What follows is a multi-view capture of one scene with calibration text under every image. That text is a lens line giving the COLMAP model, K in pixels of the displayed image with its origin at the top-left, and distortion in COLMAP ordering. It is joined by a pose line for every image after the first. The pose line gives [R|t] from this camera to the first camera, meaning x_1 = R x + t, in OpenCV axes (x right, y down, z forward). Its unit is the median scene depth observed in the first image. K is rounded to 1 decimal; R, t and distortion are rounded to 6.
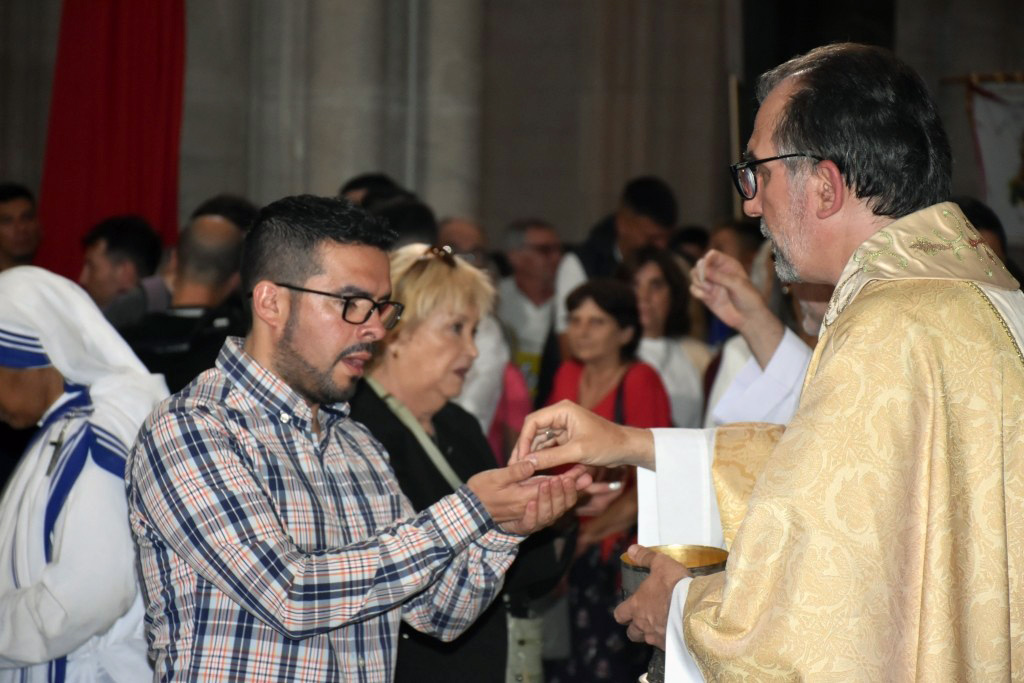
lens RADIAL K [[3524.7, 0, 512.0], [0, 3524.7, 341.5], [0, 0, 1]] dist [-0.652257, 19.847228]
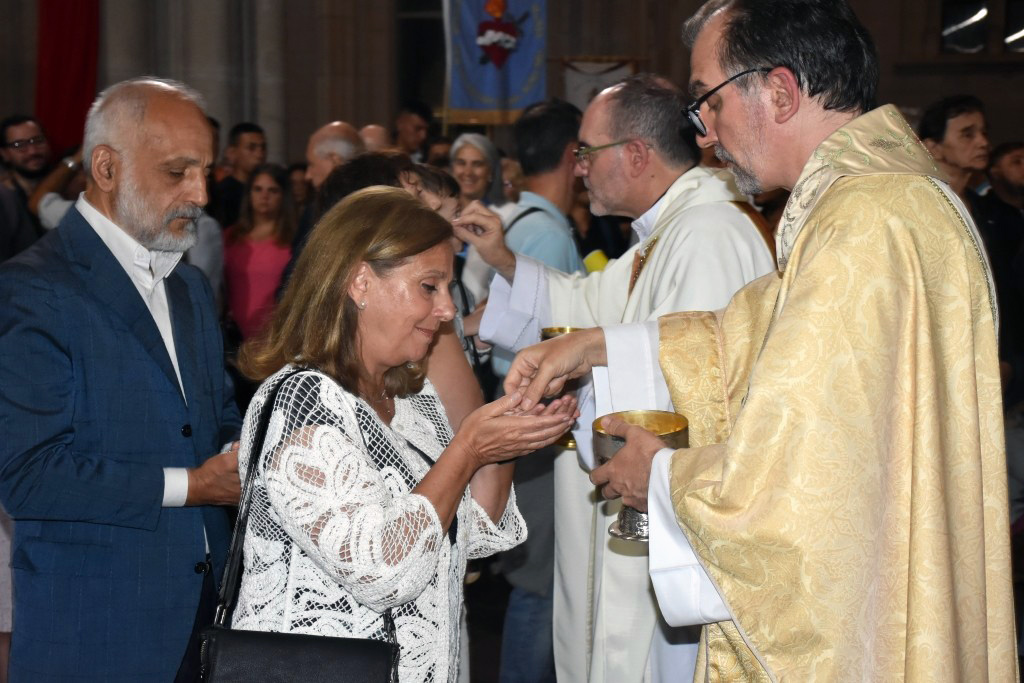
lens RADIAL K [[1748.5, 0, 512.0], [0, 1748.5, 341.5], [0, 0, 1]] dist [0.021035, -0.033317]
pose [[0.994974, -0.027011, 0.096418, -0.052992], [0.019713, 0.996925, 0.075848, -0.009856], [-0.098170, -0.073566, 0.992447, 0.482991]]
